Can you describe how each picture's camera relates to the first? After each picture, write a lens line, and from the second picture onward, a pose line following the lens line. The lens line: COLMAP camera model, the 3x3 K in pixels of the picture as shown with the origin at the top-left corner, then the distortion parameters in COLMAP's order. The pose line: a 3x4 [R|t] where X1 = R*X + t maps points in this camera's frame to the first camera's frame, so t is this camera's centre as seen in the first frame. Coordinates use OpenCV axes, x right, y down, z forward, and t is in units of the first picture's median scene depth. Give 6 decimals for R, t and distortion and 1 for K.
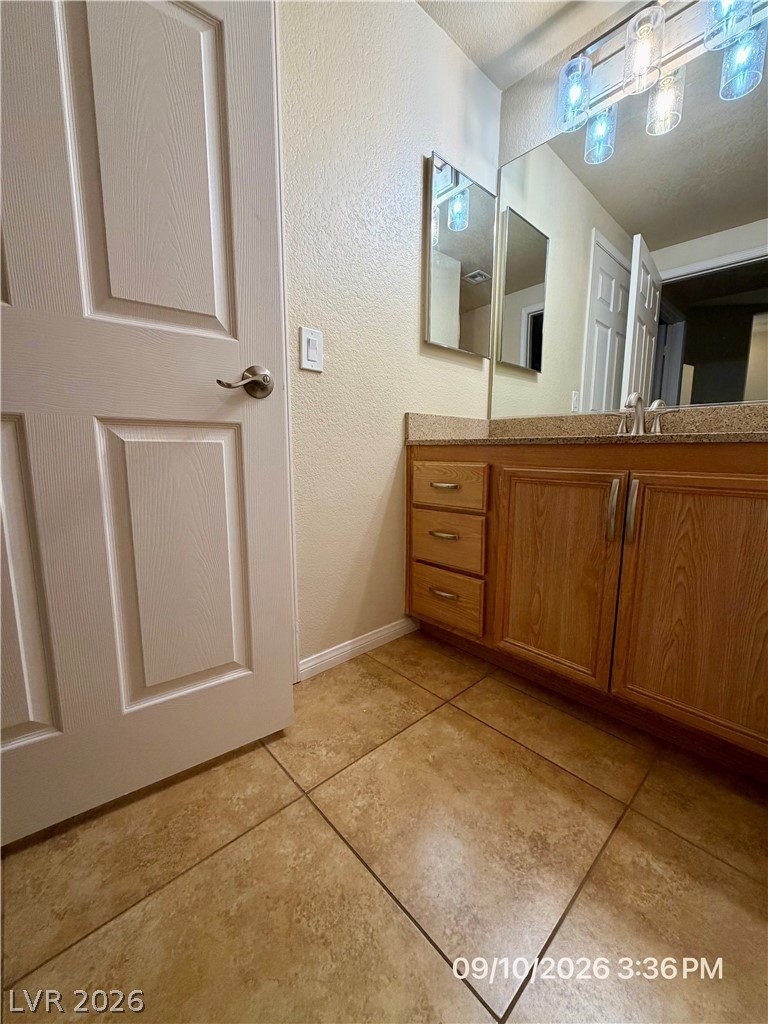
lens RADIAL K [[407.4, 0, 384.0], [0, 407.4, 512.0], [0, 0, 1]] dist [0.001289, 0.000356]
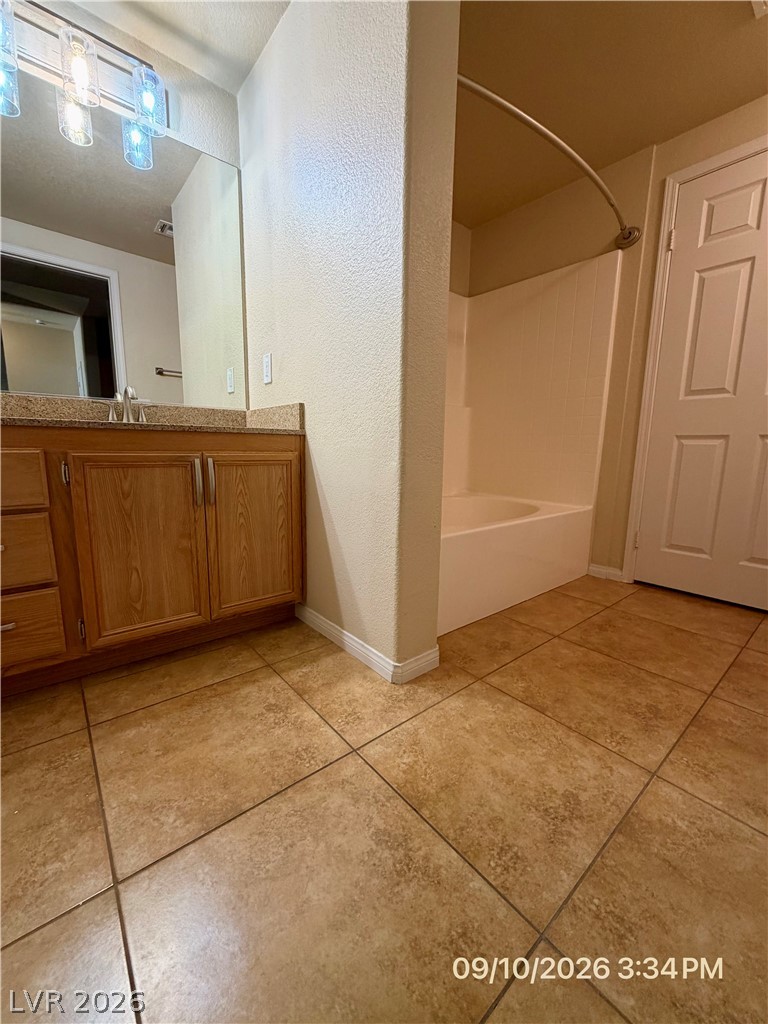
lens RADIAL K [[407.4, 0, 384.0], [0, 407.4, 512.0], [0, 0, 1]] dist [0.001289, 0.000356]
pose [[0.047169, -0.162466, 0.985586, -0.692381], [0.131808, 0.979069, 0.155084, -0.034430], [-0.990152, 0.122593, 0.067596, 0.316549]]
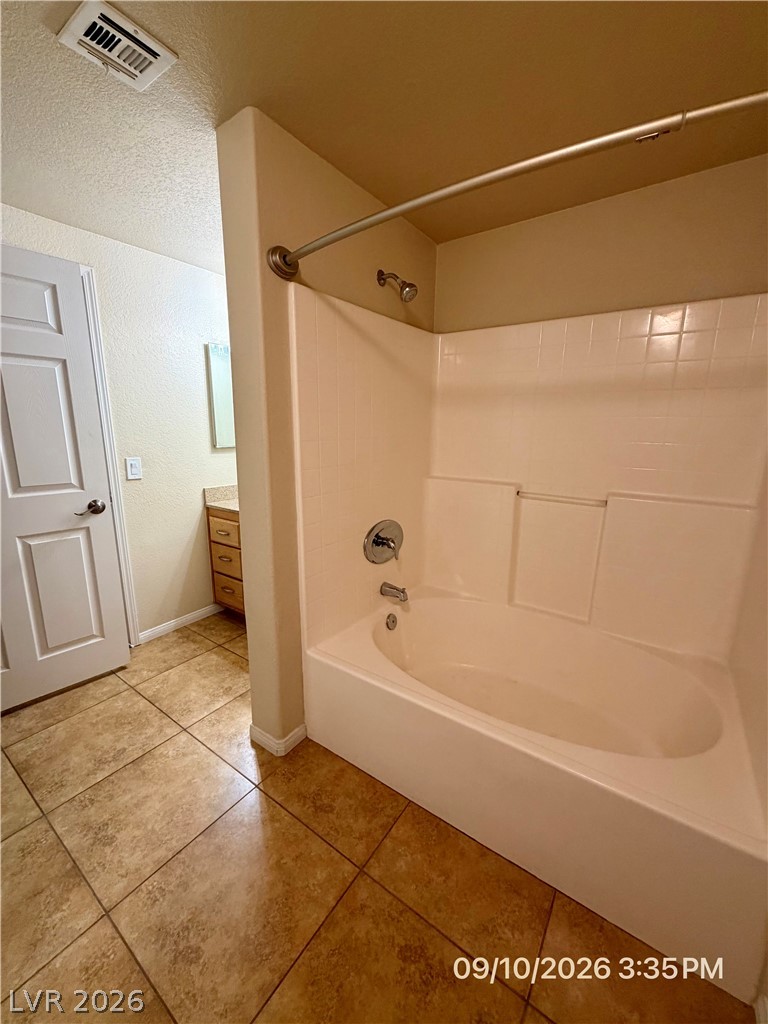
lens RADIAL K [[407.4, 0, 384.0], [0, 407.4, 512.0], [0, 0, 1]] dist [0.001289, 0.000356]
pose [[0.976256, -0.037299, 0.213383, 0.633198], [0.024525, 0.997762, 0.062203, -0.341781], [-0.215226, -0.055493, 0.974986, -1.272910]]
